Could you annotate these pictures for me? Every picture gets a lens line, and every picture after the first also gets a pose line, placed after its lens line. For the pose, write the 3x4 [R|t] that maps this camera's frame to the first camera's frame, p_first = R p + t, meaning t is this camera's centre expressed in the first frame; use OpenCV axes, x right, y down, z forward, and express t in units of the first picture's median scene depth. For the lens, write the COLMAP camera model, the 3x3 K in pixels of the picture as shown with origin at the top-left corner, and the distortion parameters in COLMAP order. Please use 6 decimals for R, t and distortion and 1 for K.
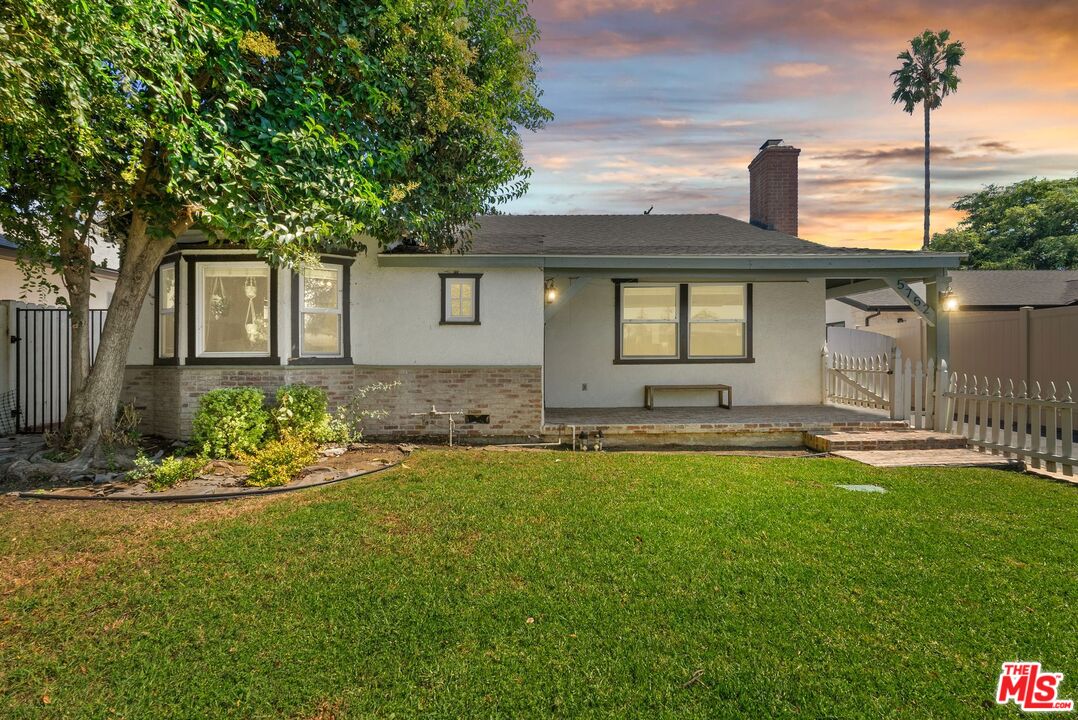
lens RADIAL K [[468.2, 0, 539.0], [0, 468.2, 360.0], [0, 0, 1]] dist [-0.001028, -0.000051]
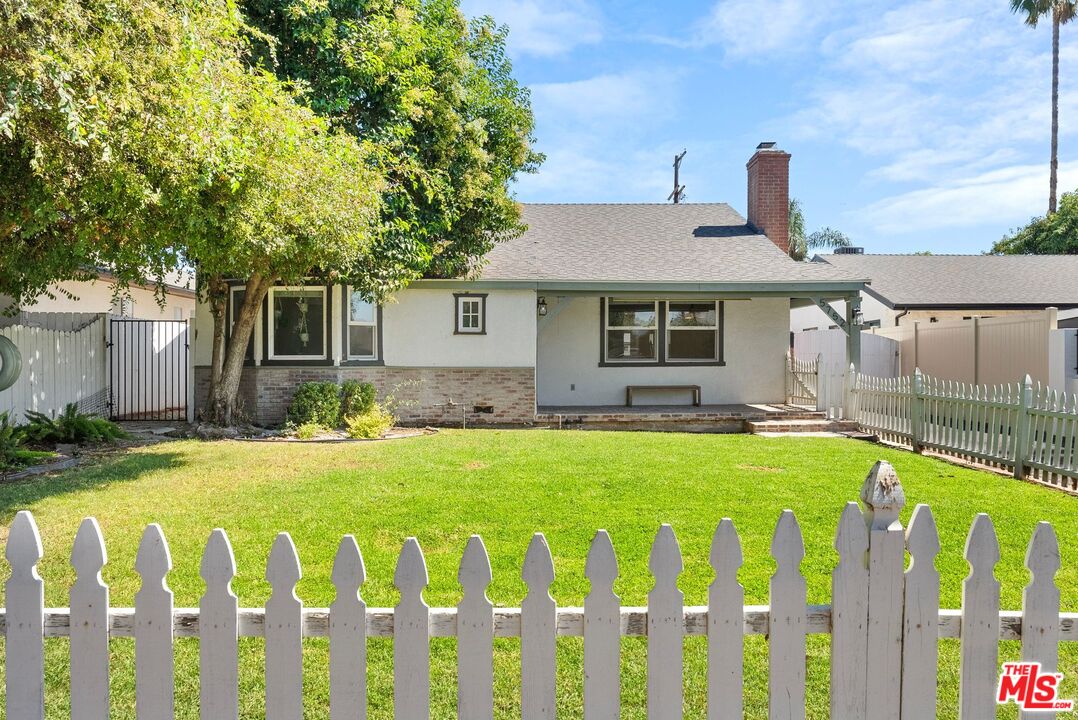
lens RADIAL K [[816.9, 0, 539.0], [0, 816.9, 360.0], [0, 0, 1]] dist [0.000311, 0.000440]
pose [[0.999790, 0.002849, 0.020285, -0.028052], [-0.002749, 0.999984, -0.004940, 0.003718], [-0.020299, 0.004883, 0.999782, -1.195630]]
